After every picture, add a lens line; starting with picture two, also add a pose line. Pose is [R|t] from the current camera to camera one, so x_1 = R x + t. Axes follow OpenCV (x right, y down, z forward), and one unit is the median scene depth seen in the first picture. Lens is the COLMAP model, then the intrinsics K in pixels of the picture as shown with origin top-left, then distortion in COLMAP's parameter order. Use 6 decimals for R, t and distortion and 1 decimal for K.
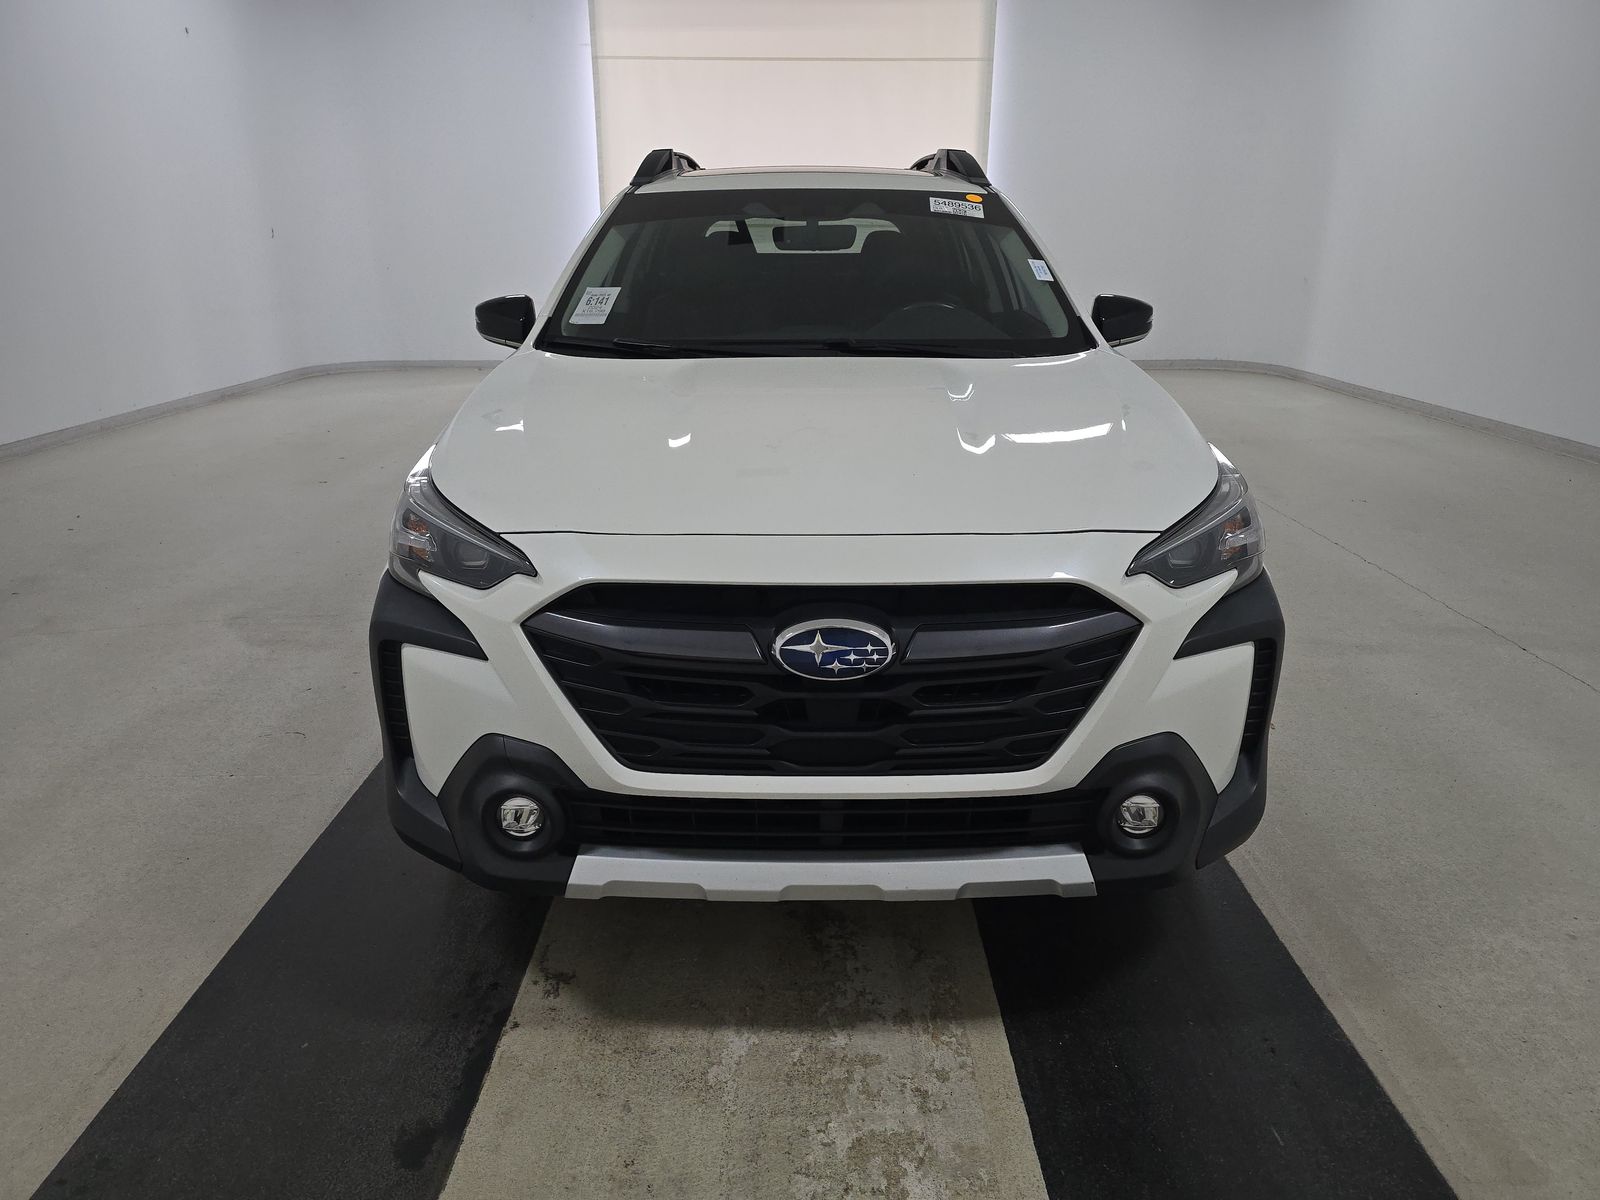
lens RADIAL K [[1062.7, 0, 803.6], [0, 1062.7, 603.5], [0, 0, 1]] dist [0.050794, -0.001133]
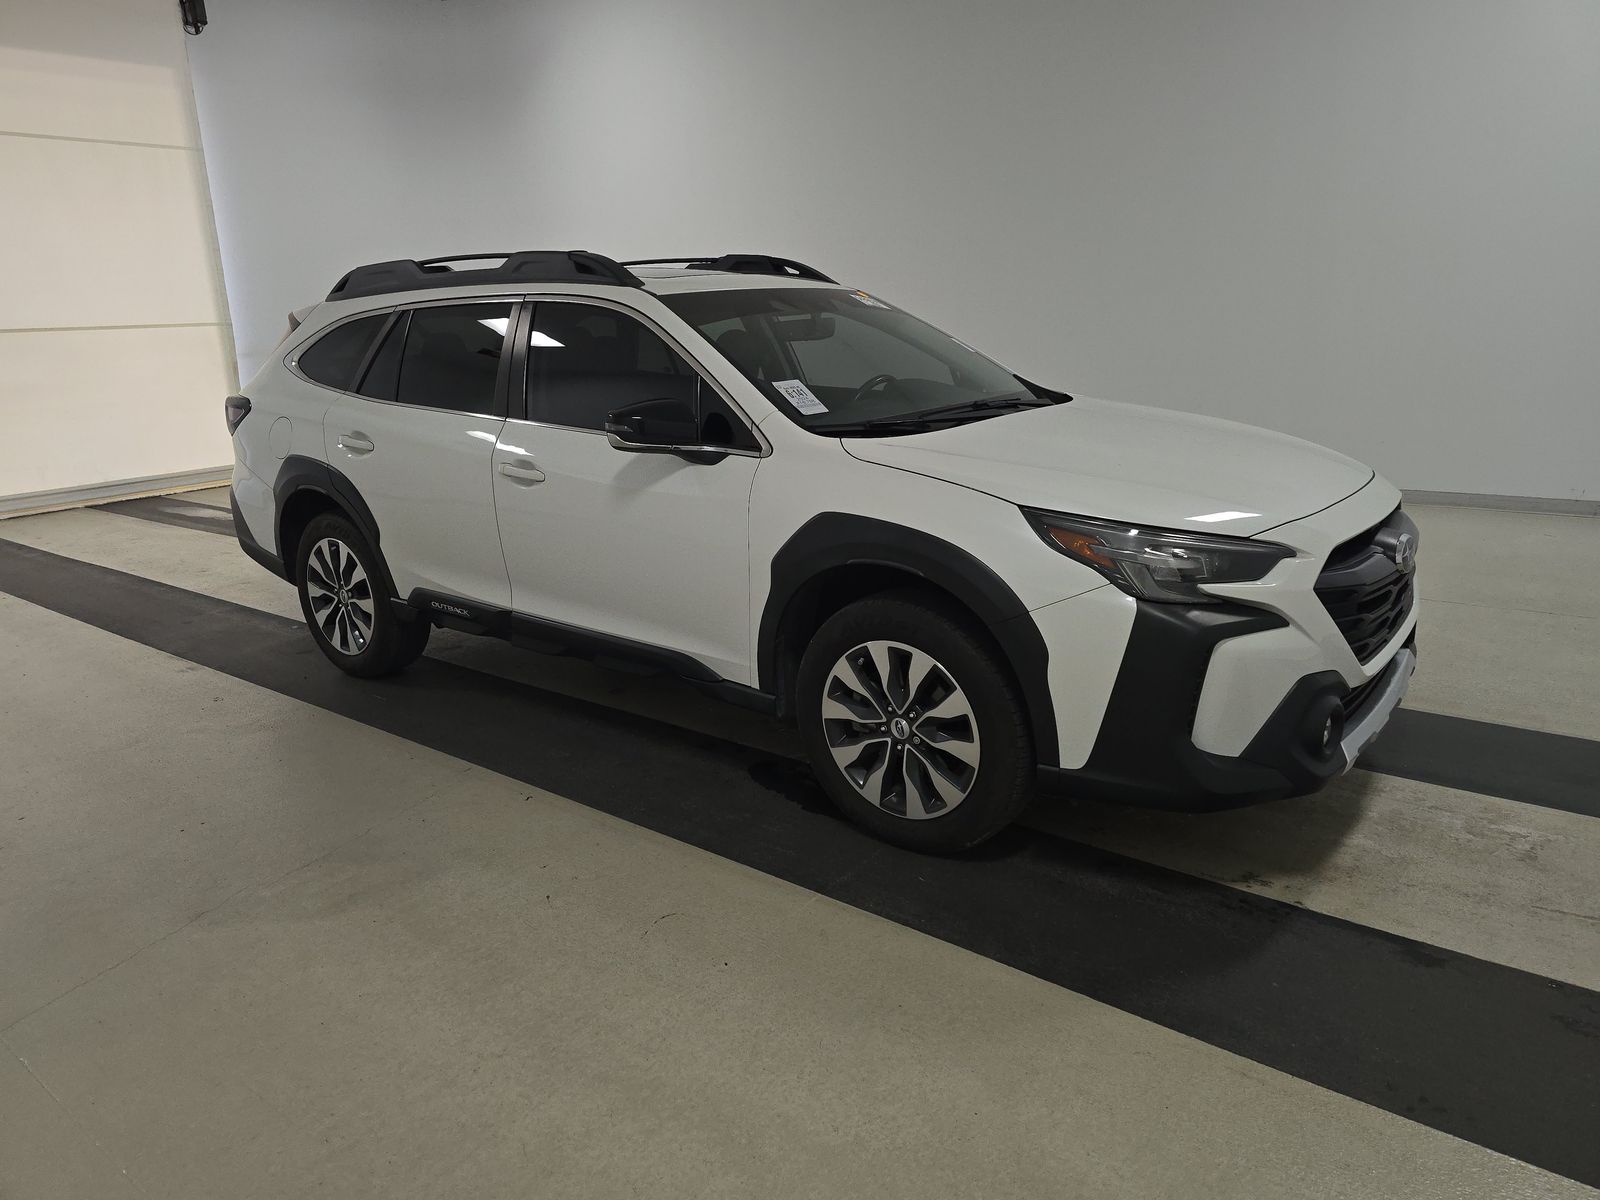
lens RADIAL K [[1062.7, 0, 804.9], [0, 1062.7, 598.7], [0, 0, 1]] dist [0.050794, -0.001133]
pose [[0.603666, -0.217499, 0.766995, -1.597116], [0.285541, 0.957228, 0.046708, -0.203952], [-0.744348, 0.190813, 0.639950, 0.542059]]
